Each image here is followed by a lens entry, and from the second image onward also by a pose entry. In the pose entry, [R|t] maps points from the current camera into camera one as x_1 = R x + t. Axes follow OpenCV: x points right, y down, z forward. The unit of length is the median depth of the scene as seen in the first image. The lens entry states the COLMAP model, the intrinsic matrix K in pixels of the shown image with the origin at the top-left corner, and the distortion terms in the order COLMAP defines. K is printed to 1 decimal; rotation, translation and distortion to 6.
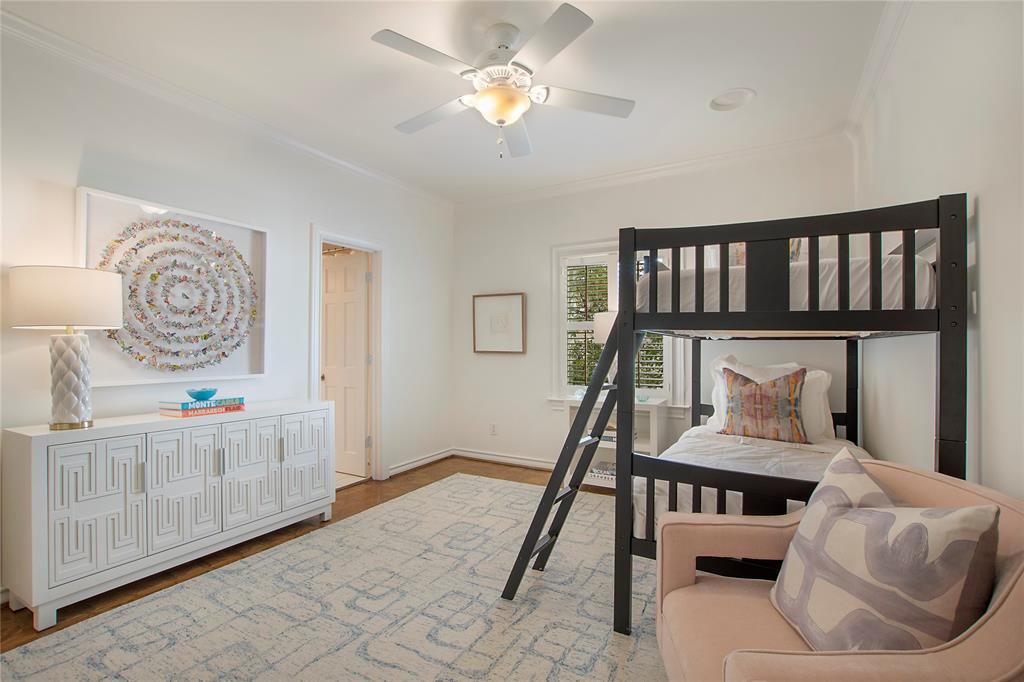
lens RADIAL K [[453.5, 0, 506.9], [0, 453.5, 339.9], [0, 0, 1]] dist [-0.024072, 0.000605]
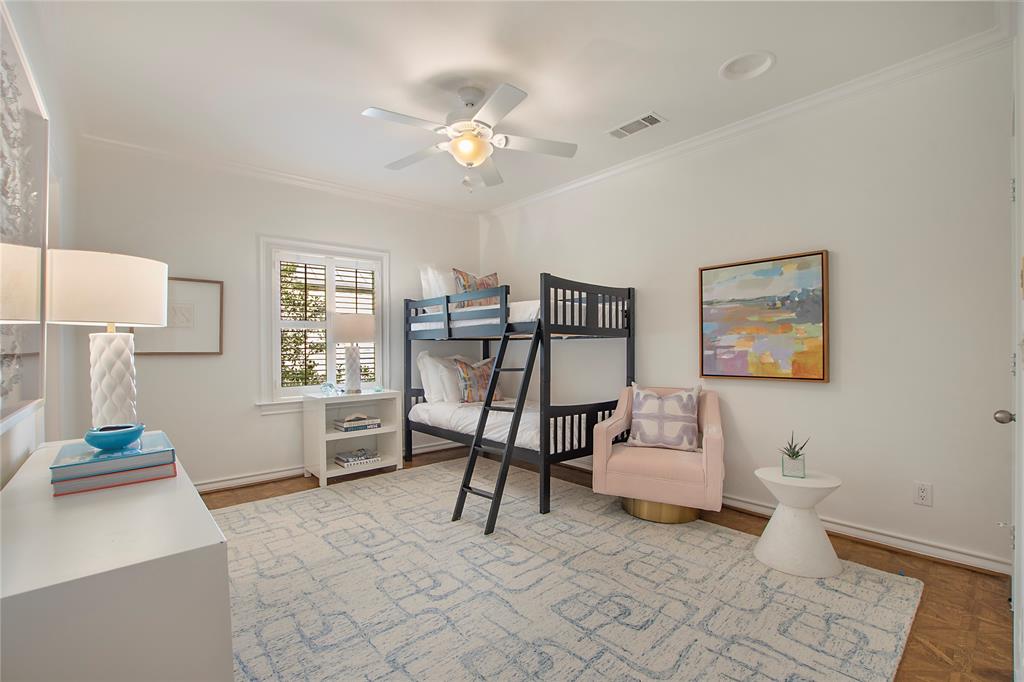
lens RADIAL K [[453.5, 0, 504.2], [0, 453.5, 345.5], [0, 0, 1]] dist [-0.024072, 0.000605]
pose [[0.337384, -0.000891, 0.941367, -1.185862], [-0.006847, 0.999971, 0.003400, 0.014823], [-0.941342, -0.007593, 0.337368, 0.491430]]
